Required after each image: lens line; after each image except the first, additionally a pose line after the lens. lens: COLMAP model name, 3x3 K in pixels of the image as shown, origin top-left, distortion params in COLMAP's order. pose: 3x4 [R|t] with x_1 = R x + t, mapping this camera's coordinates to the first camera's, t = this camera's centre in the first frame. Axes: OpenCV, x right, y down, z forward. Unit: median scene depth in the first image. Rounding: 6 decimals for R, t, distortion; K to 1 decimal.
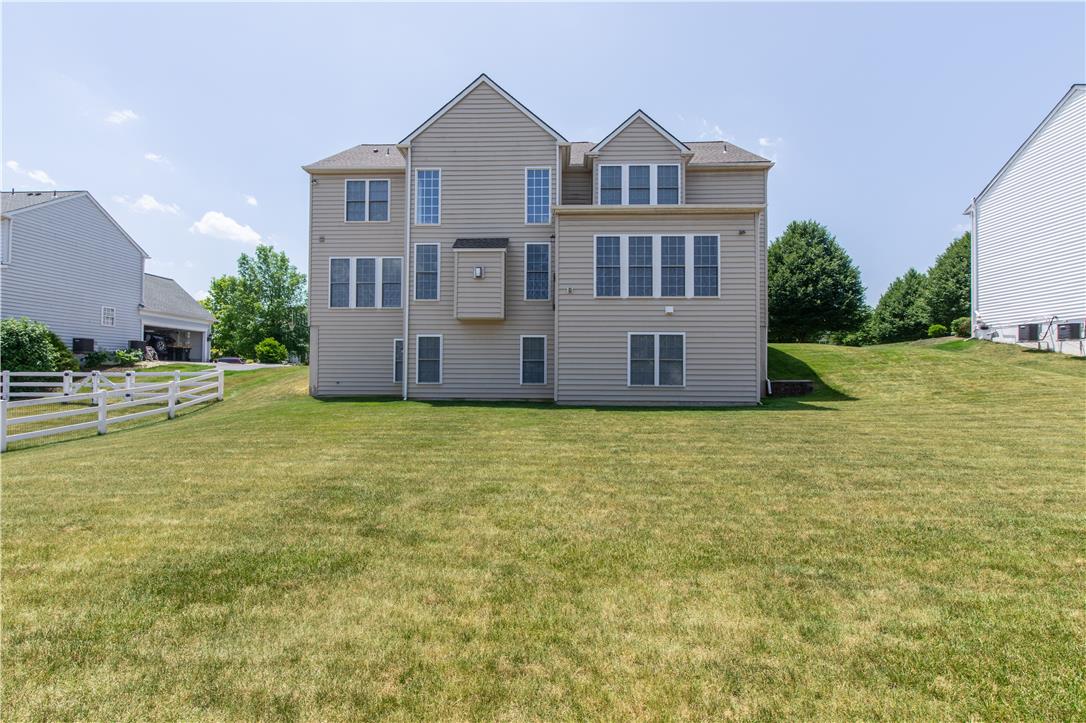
lens RADIAL K [[479.6, 0, 545.6], [0, 479.6, 364.8], [0, 0, 1]] dist [-0.000697, 0.000173]
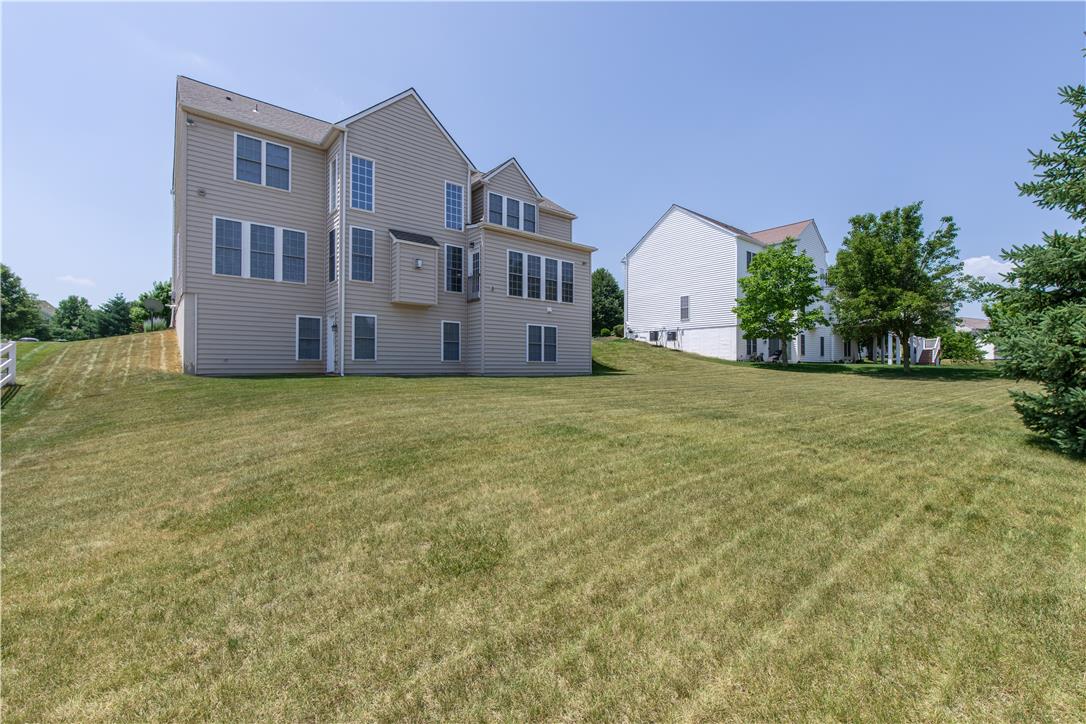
lens RADIAL K [[479.6, 0, 541.4], [0, 479.6, 362.4], [0, 0, 1]] dist [-0.000697, 0.000173]
pose [[0.738687, 0.003713, 0.674039, -0.666186], [-0.011780, 0.999903, 0.007402, 0.031176], [-0.673946, -0.013408, 0.738659, -0.052382]]
